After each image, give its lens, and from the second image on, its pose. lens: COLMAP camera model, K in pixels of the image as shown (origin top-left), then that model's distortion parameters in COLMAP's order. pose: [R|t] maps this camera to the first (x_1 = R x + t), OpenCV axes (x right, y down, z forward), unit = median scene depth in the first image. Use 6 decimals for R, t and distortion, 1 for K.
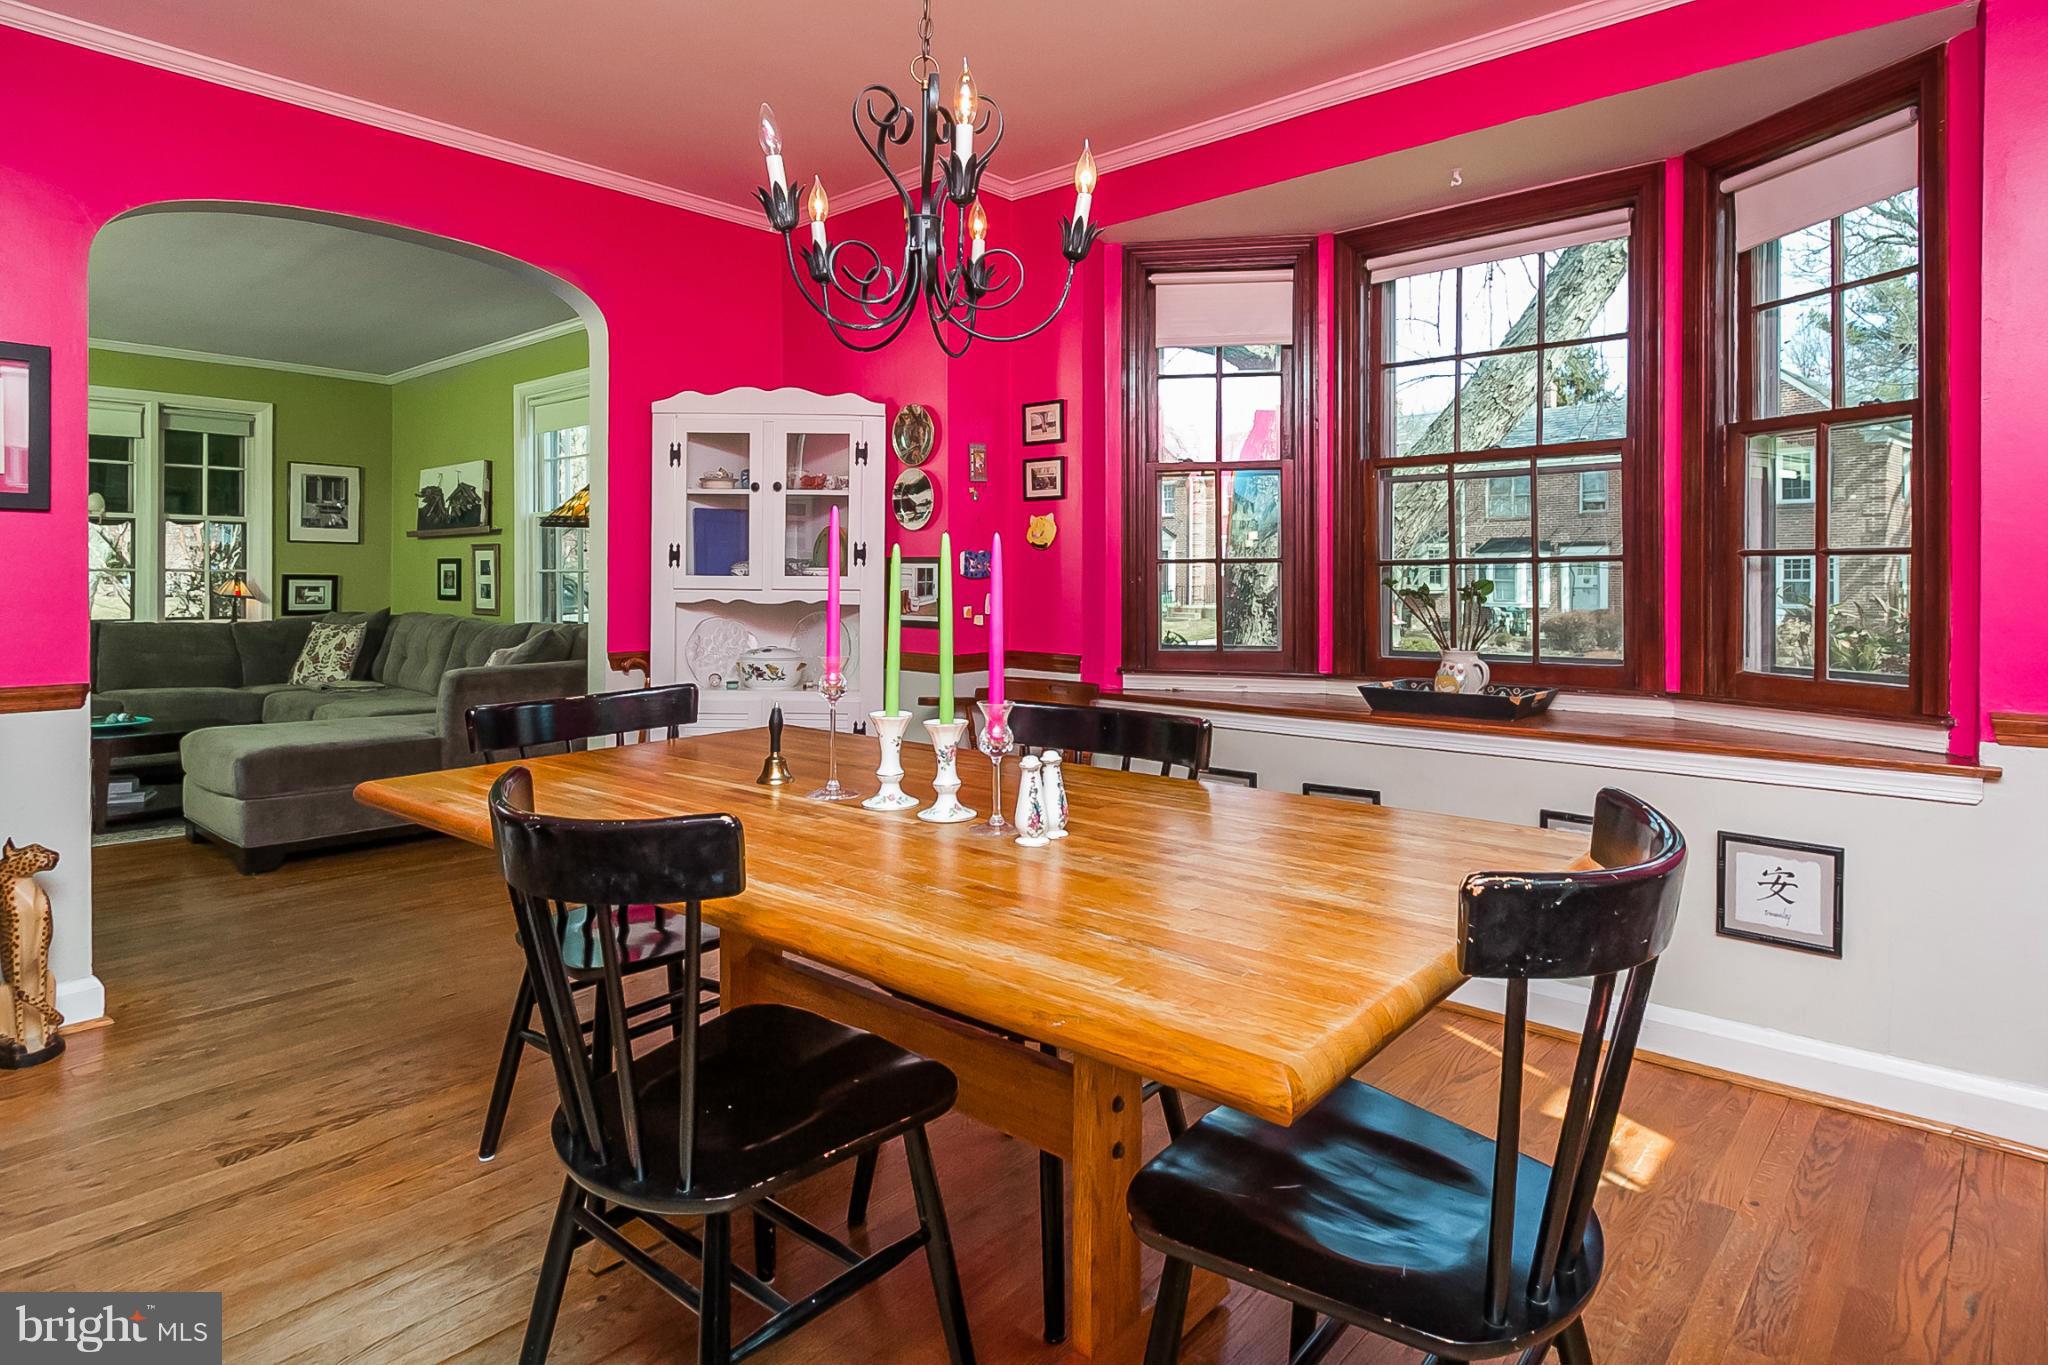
lens RADIAL K [[1114.9, 0, 1023.6], [0, 1114.9, 582.3], [0, 0, 1]] dist [0.002819, 0.000391]
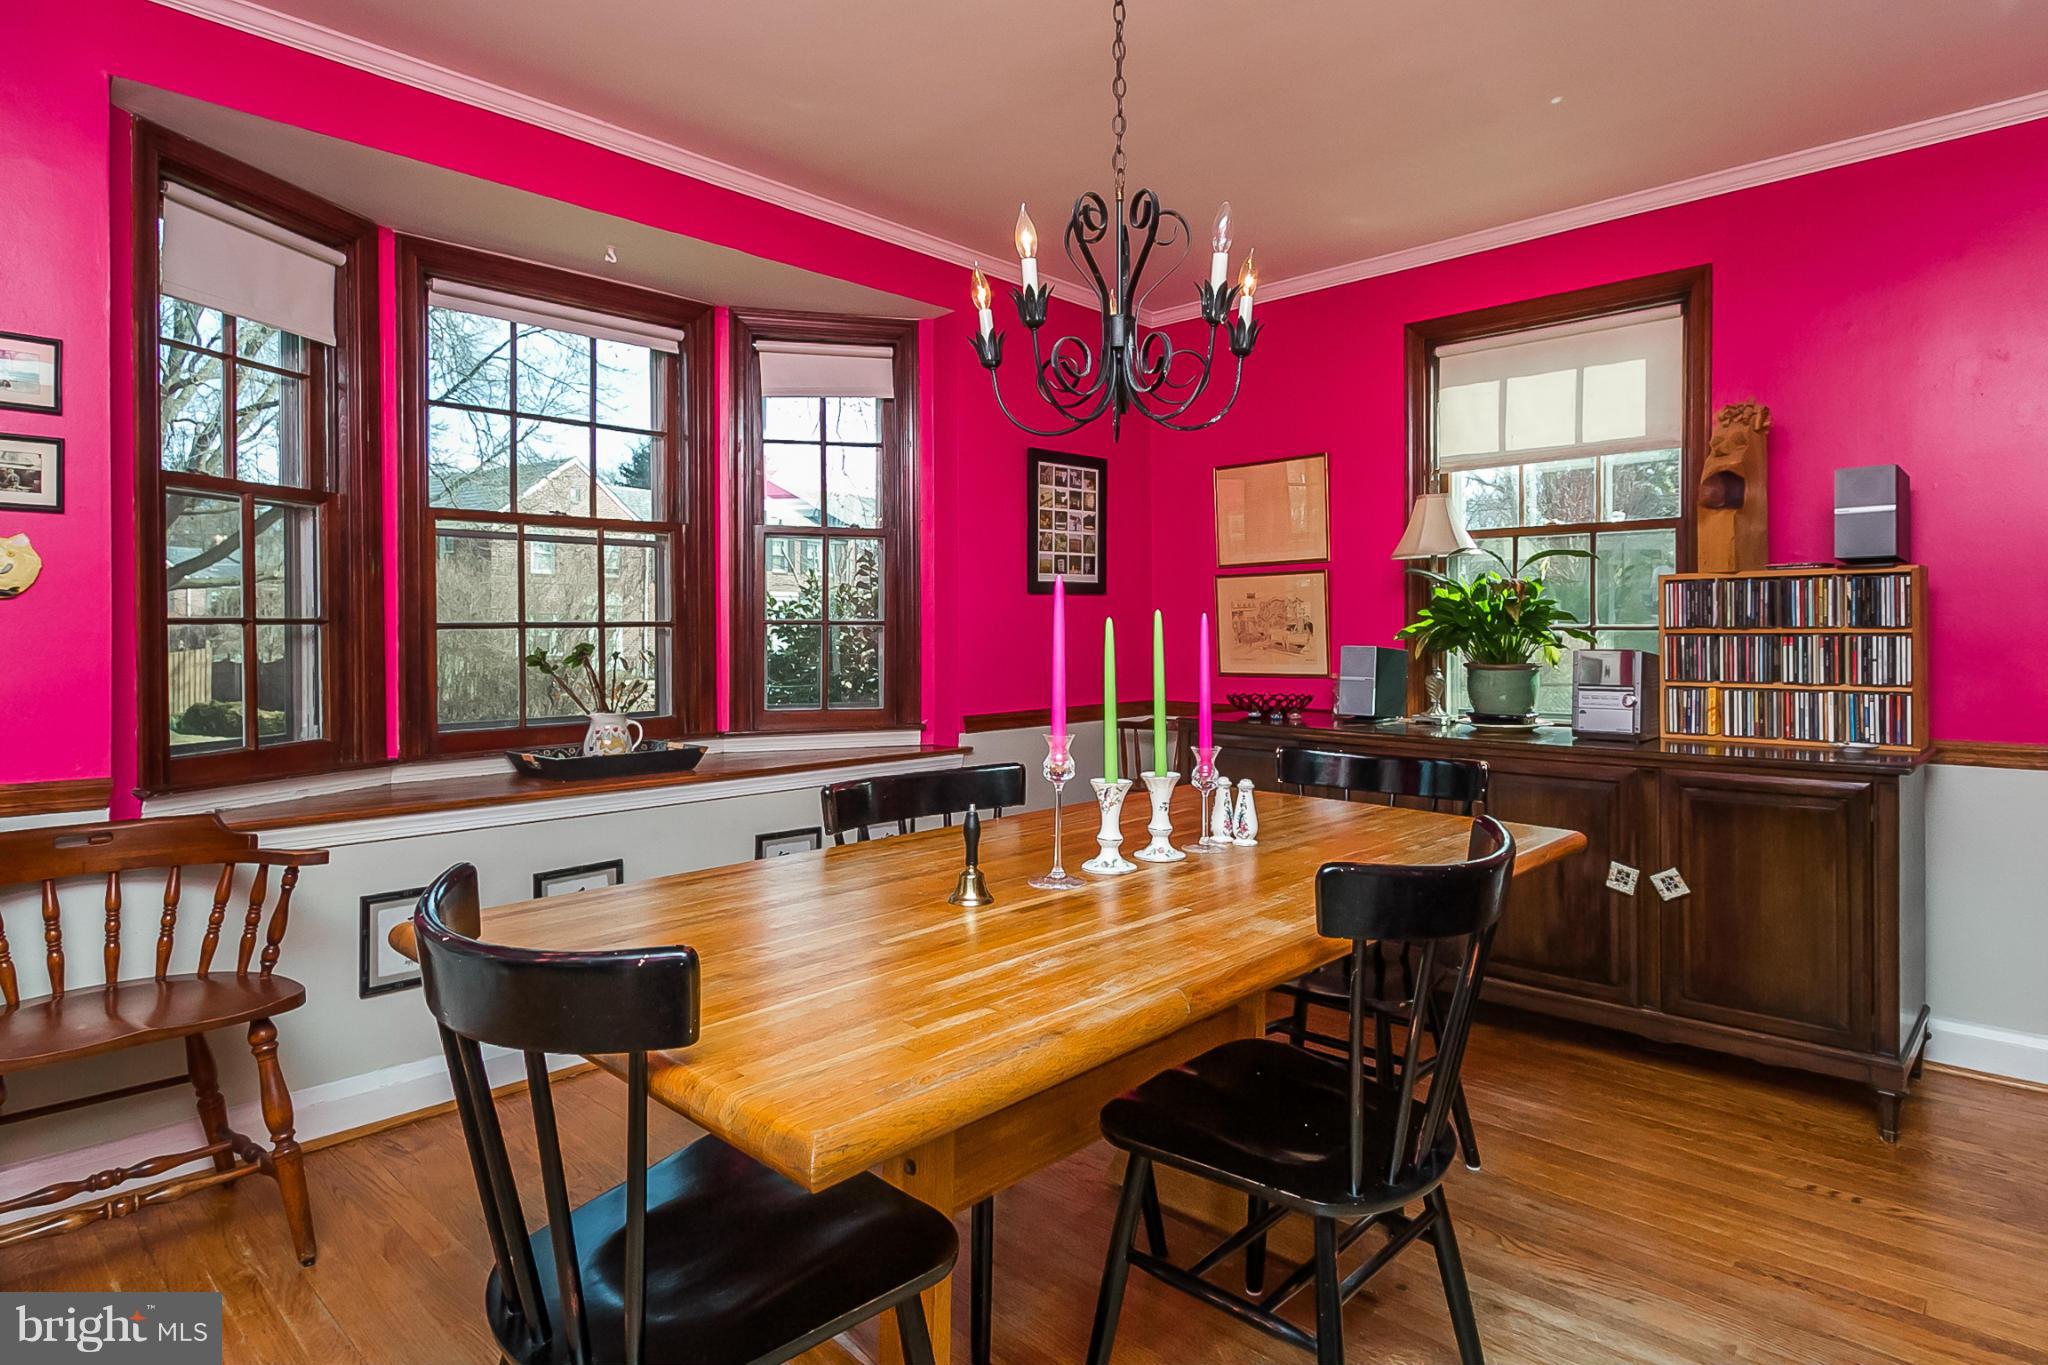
lens RADIAL K [[1136.4, 0, 1046.3], [0, 1136.4, 674.1], [0, 0, 1]] dist [0.002301, 0.000615]
pose [[0.024568, -0.038446, 0.998959, -0.864885], [0.008165, 0.999235, 0.038255, -0.016294], [-0.999665, 0.007216, 0.024864, 0.762967]]
